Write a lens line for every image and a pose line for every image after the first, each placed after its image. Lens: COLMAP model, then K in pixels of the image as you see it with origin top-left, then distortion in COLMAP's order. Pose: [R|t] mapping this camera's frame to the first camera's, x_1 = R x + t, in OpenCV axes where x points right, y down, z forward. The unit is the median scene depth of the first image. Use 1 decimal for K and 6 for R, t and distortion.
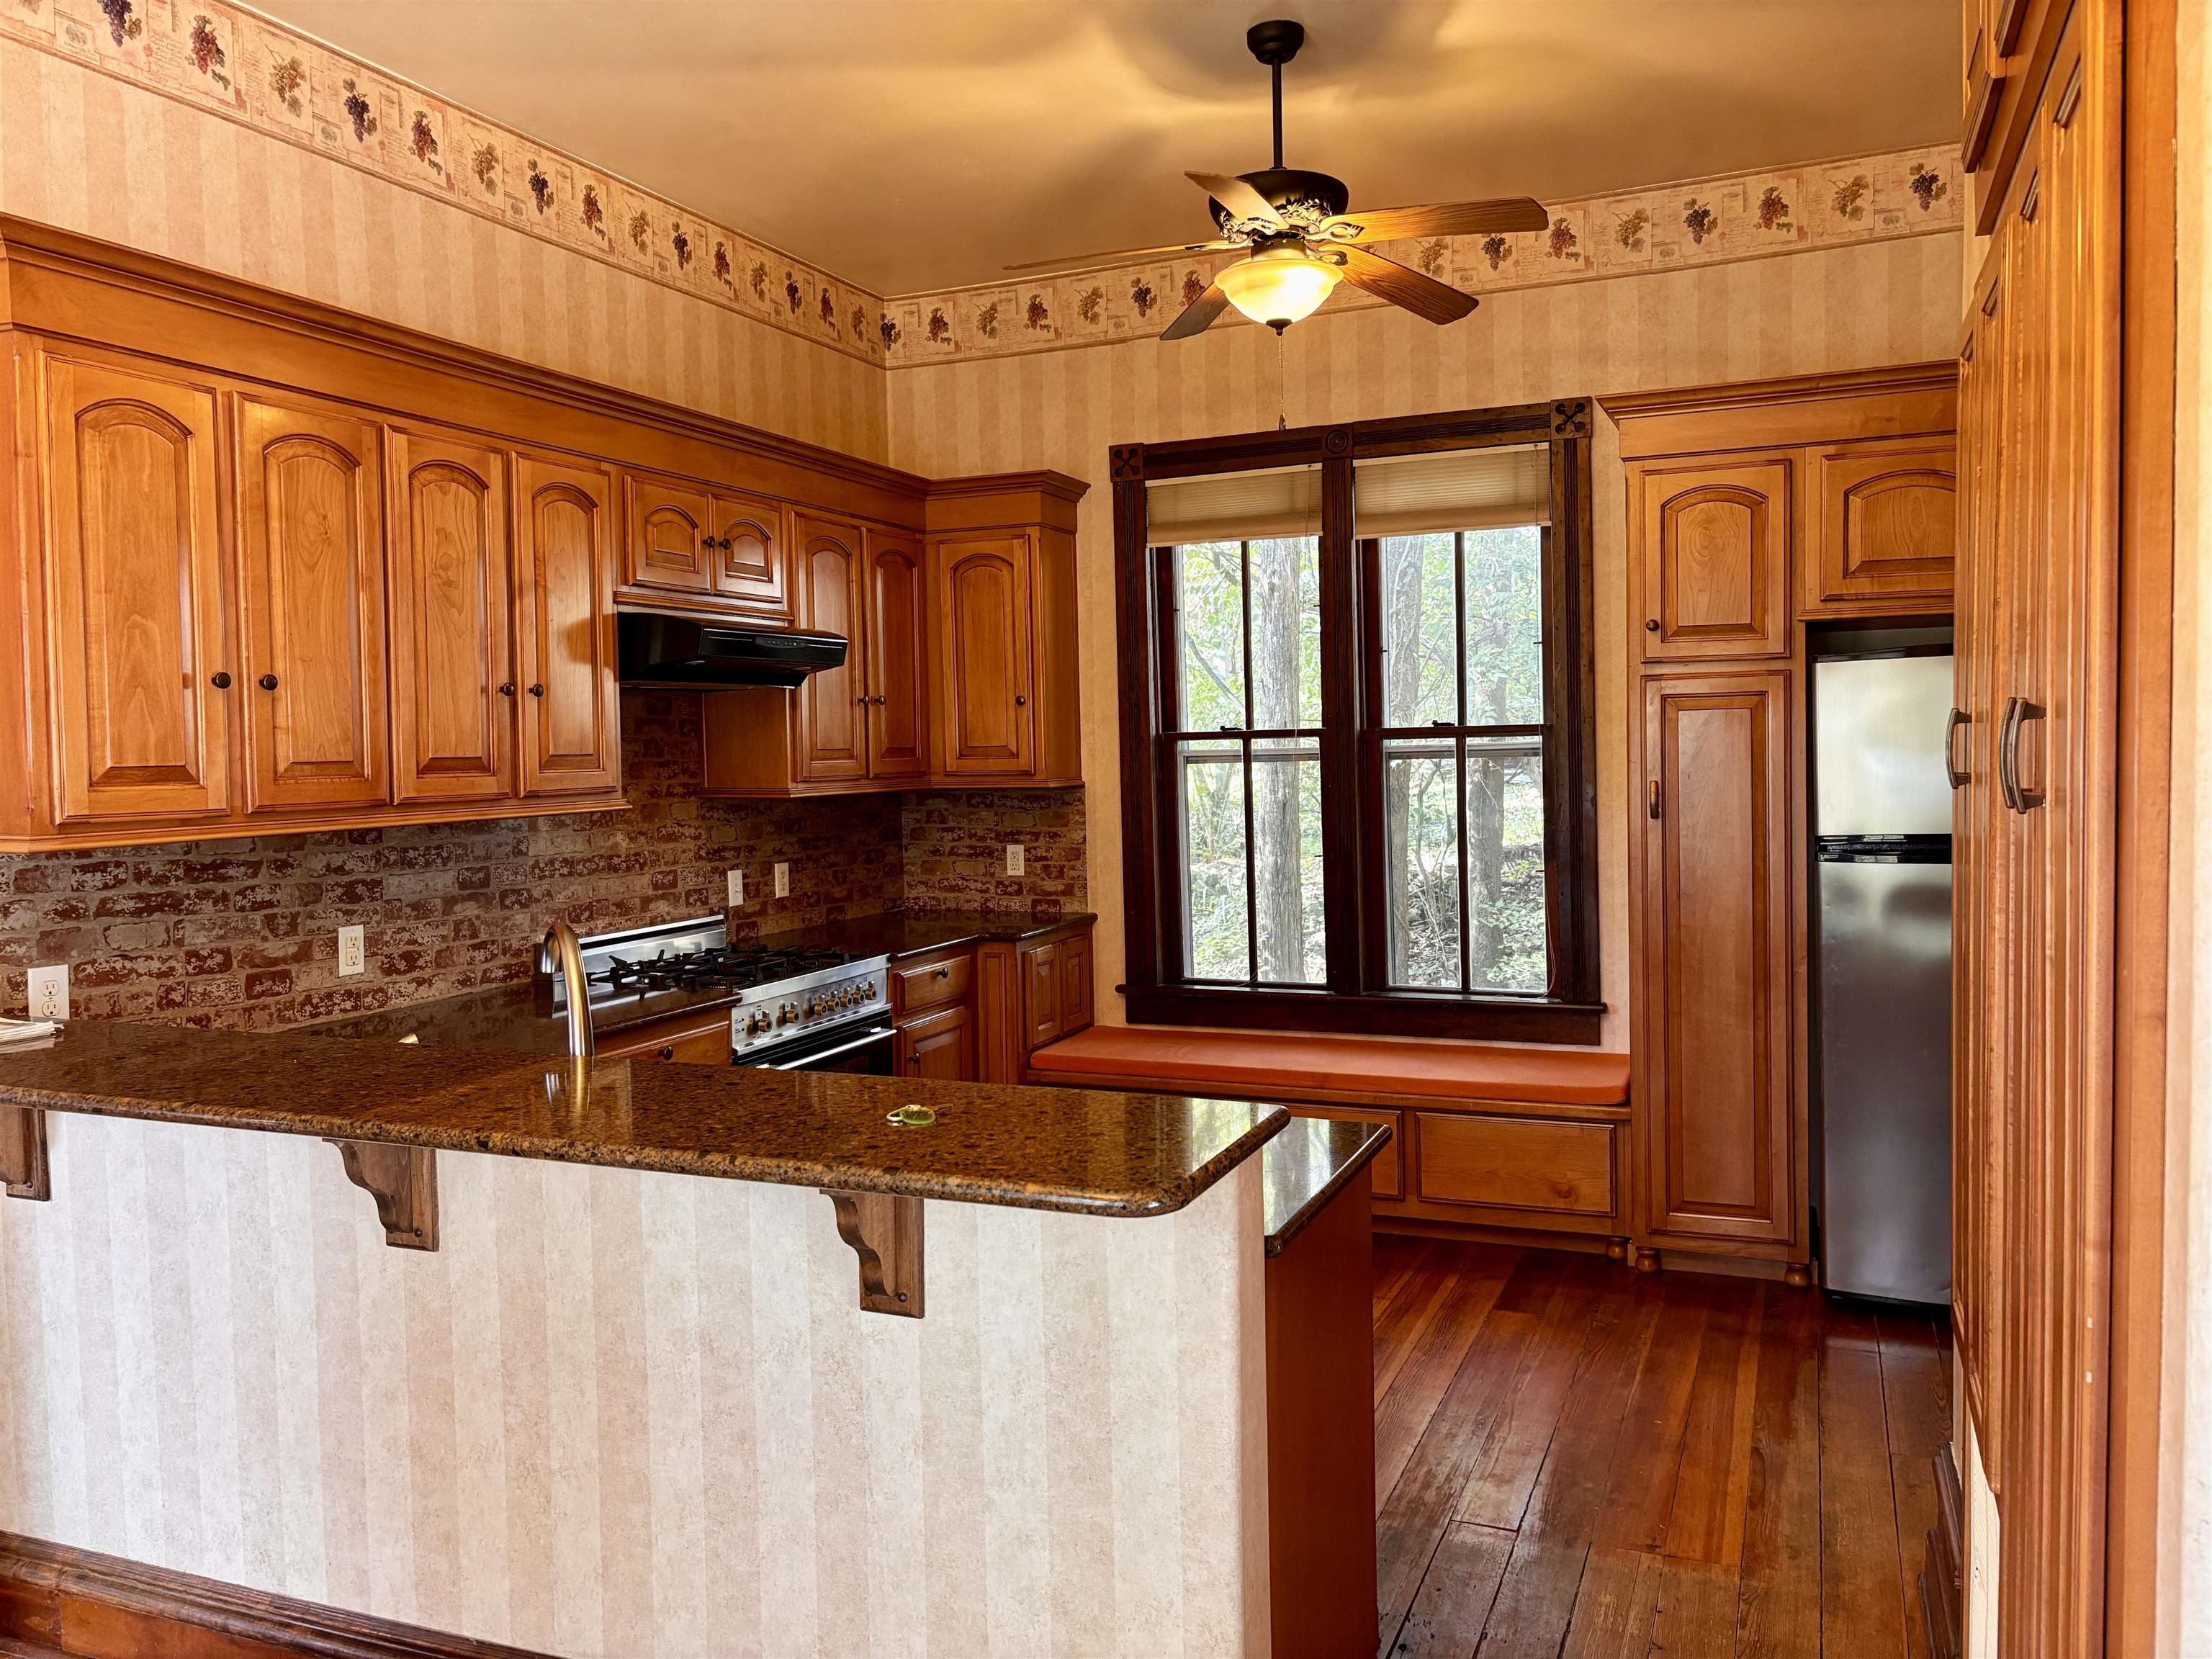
lens RADIAL K [[1649.9, 0, 1112.2], [0, 1649.9, 812.7], [0, 0, 1]] dist [0.044567, -0.045251]
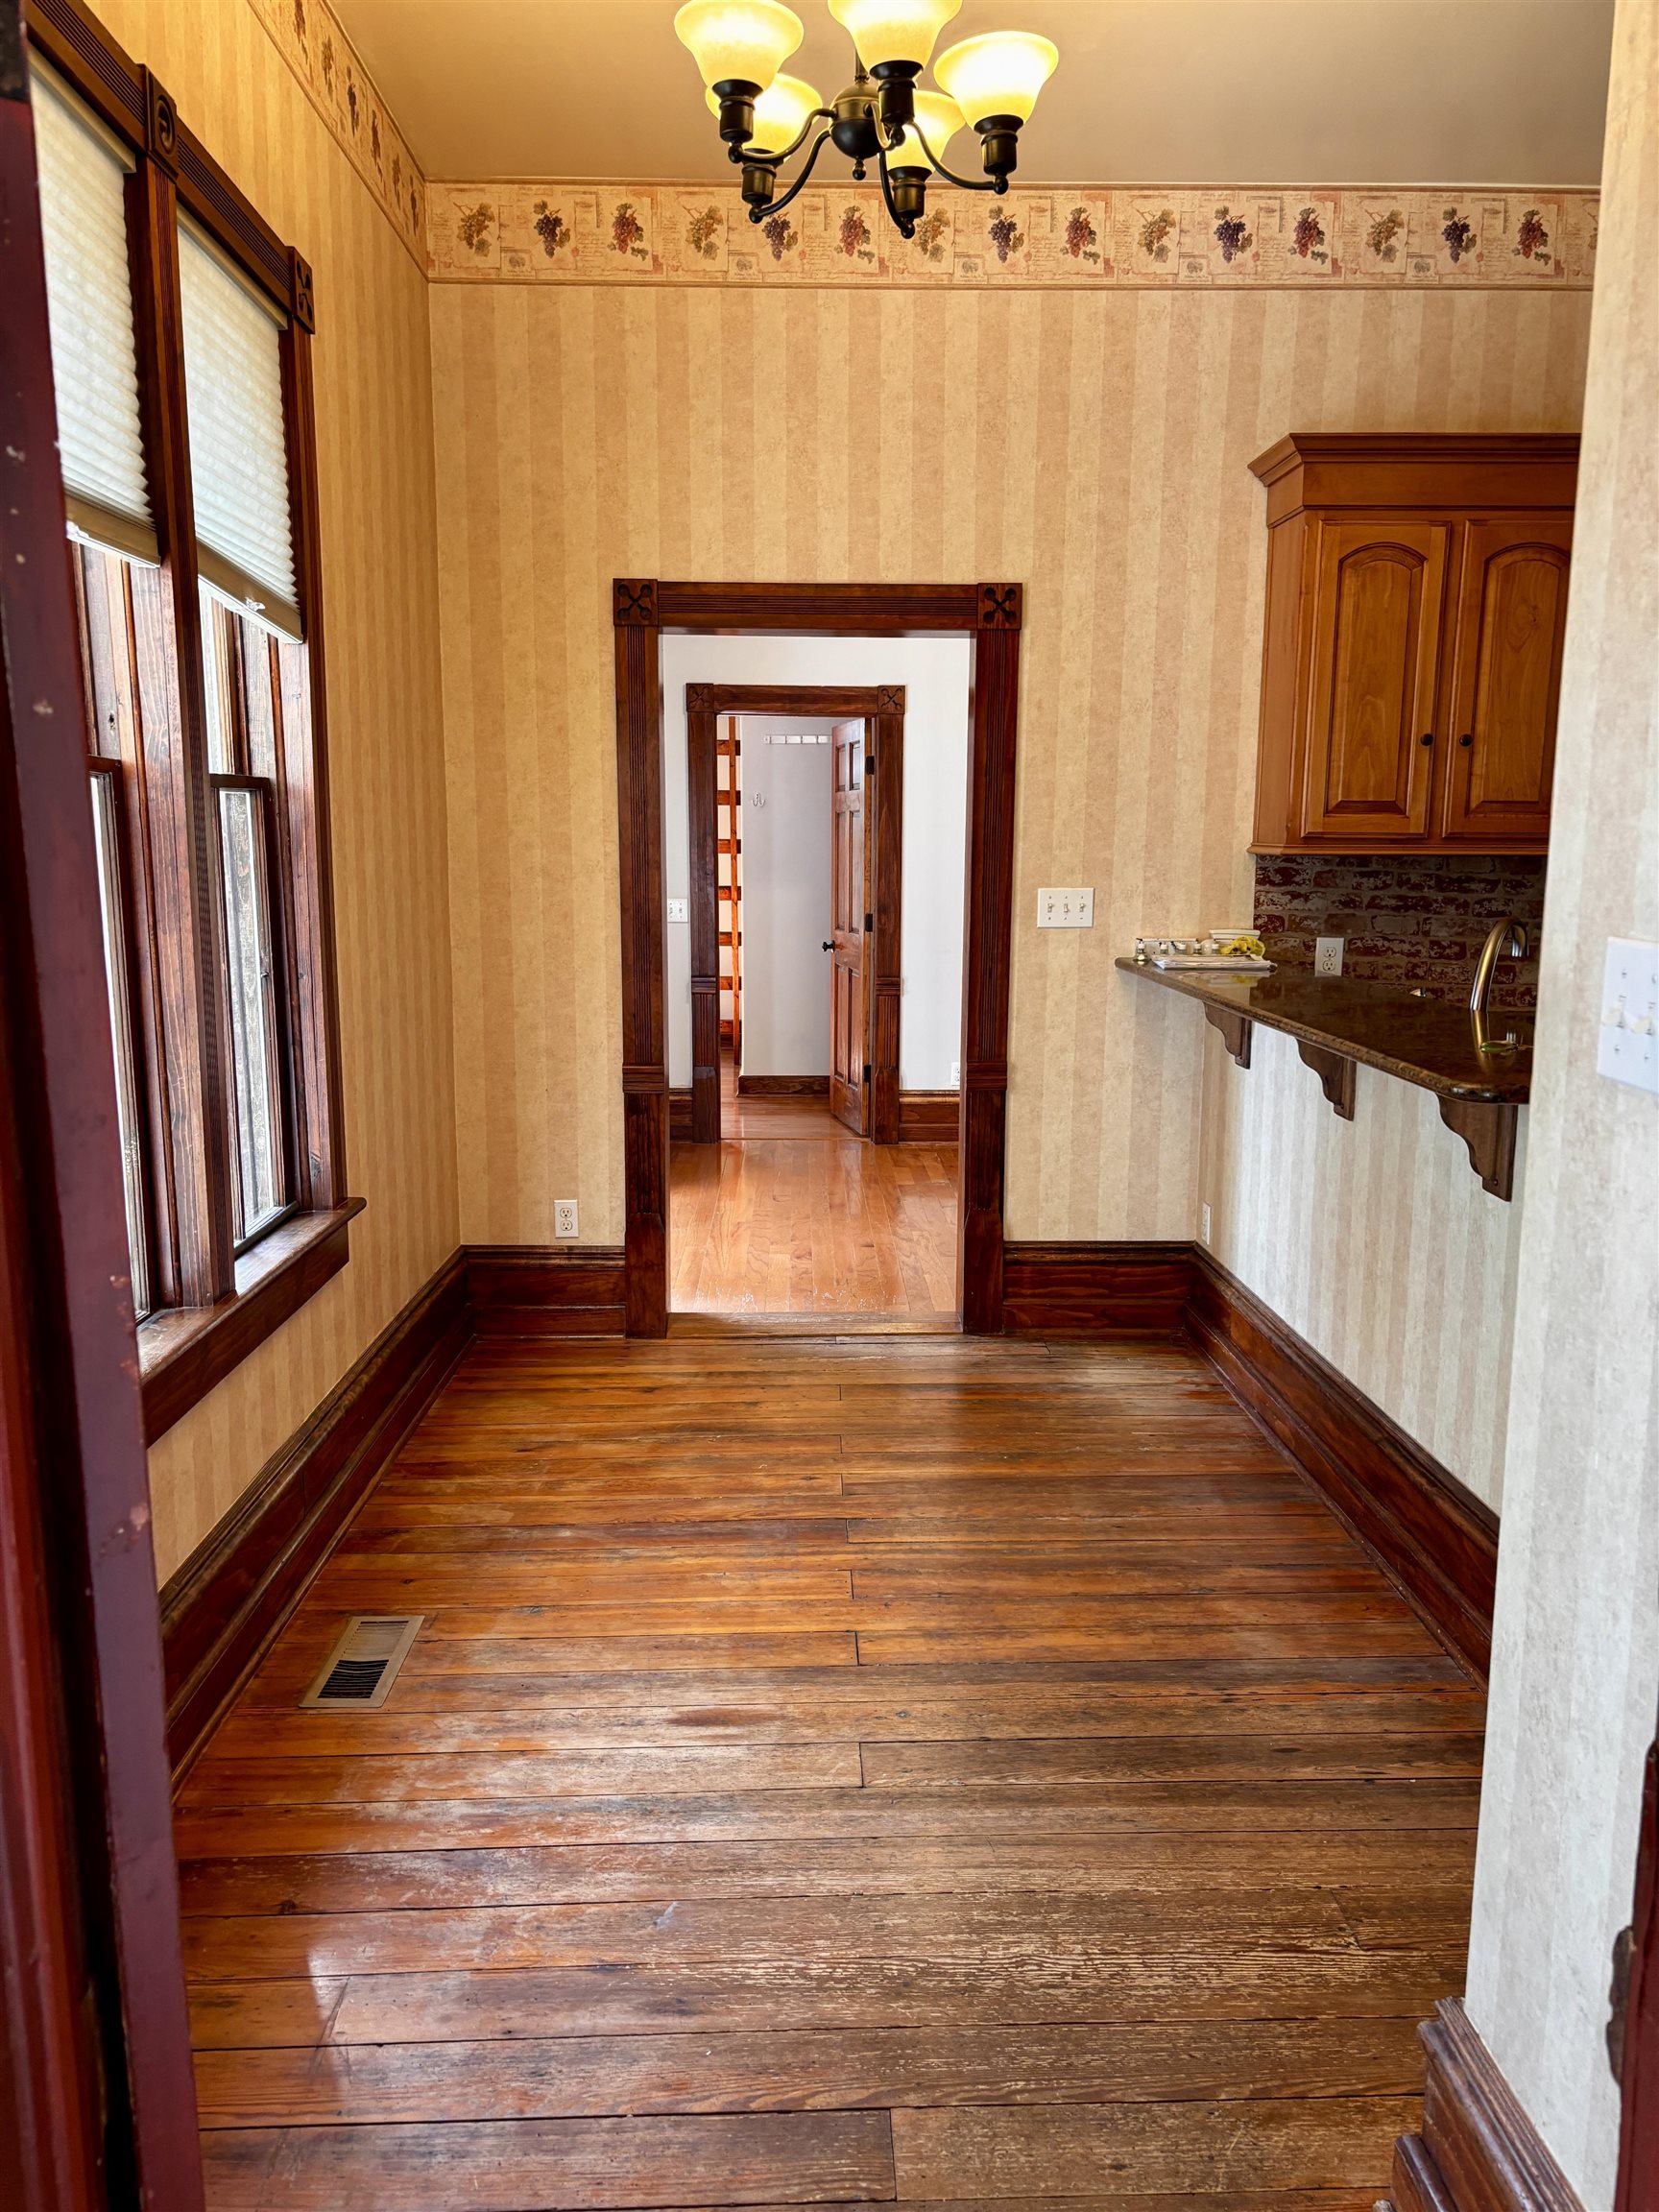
lens RADIAL K [[1660.5, 0, 848.2], [0, 1660.5, 1122.6], [0, 0, 1]] dist [-0.006537, 0.041984]
pose [[0.410294, 0.173870, -0.895225, 0.416172], [-0.052426, 0.984530, 0.167187, 0.021368], [0.910445, -0.021663, 0.413062, -0.017548]]
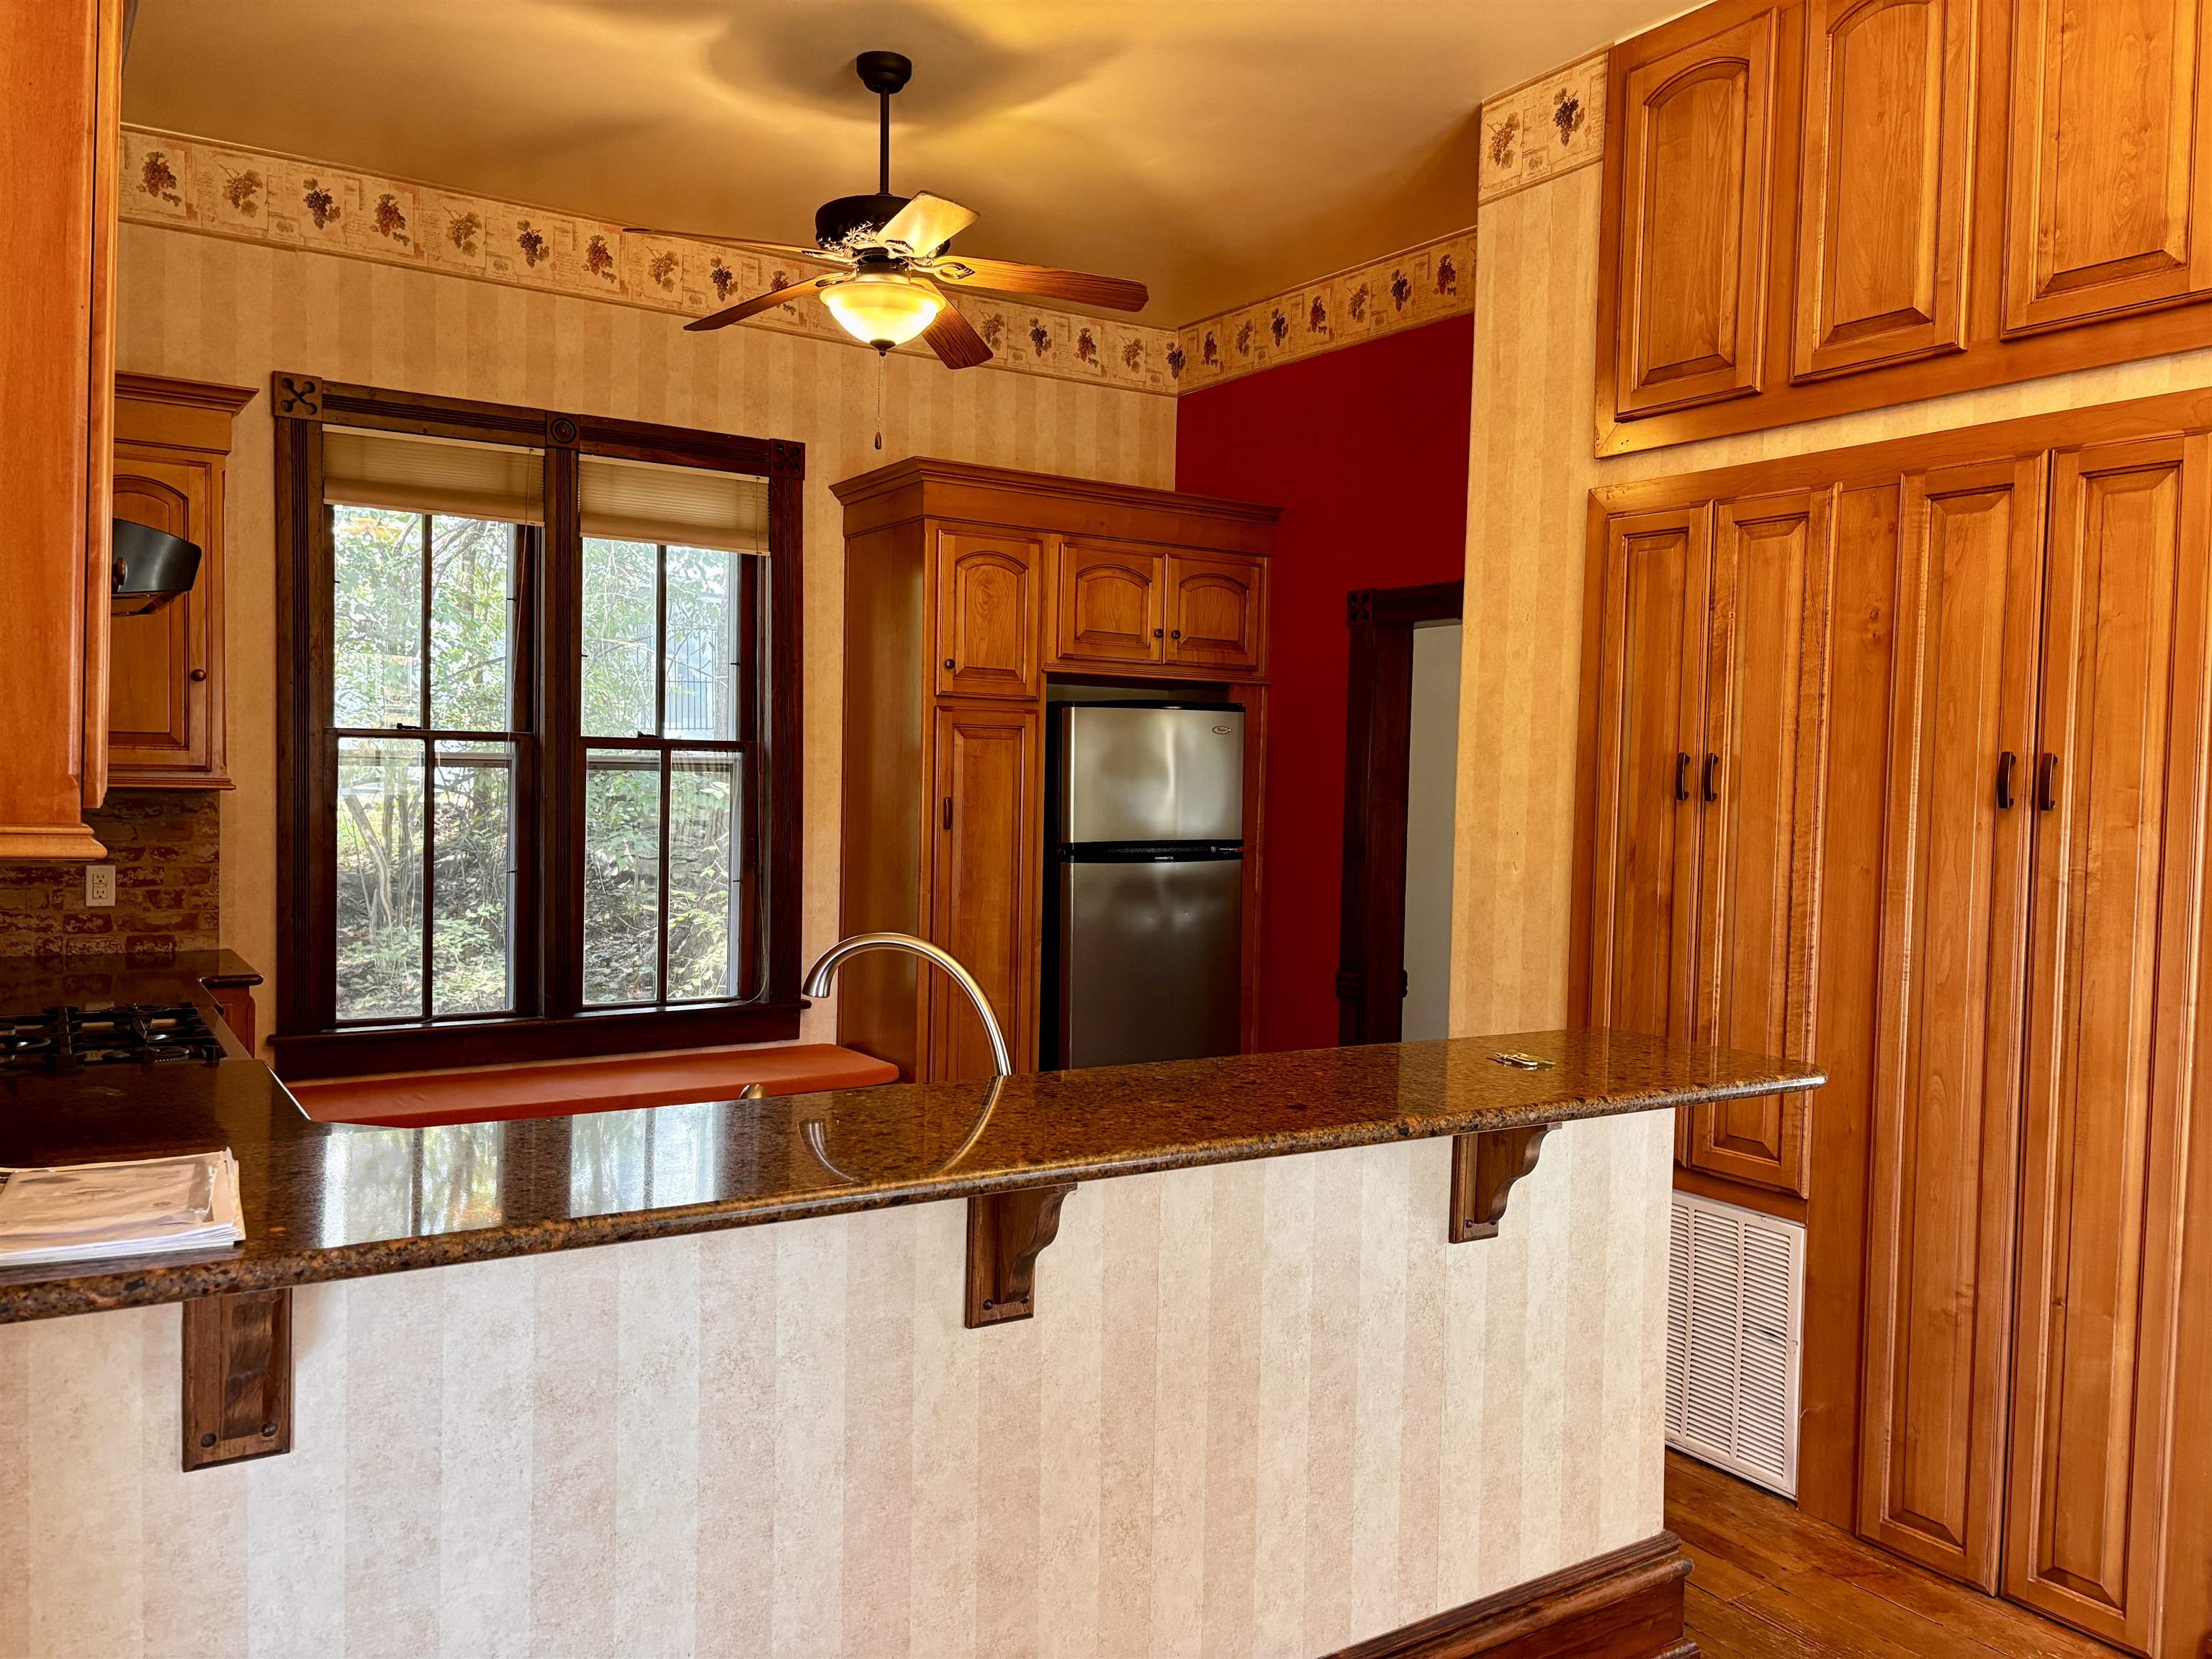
lens RADIAL K [[1660.5, 0, 1068.6], [0, 1660.5, 838.6], [0, 0, 1]] dist [0.068403, -0.077990]
pose [[0.565693, 0.001216, 0.824615, -0.613134], [0.000367, 0.999998, -0.001727, 0.012187], [-0.824616, 0.001279, 0.565691, 0.281293]]
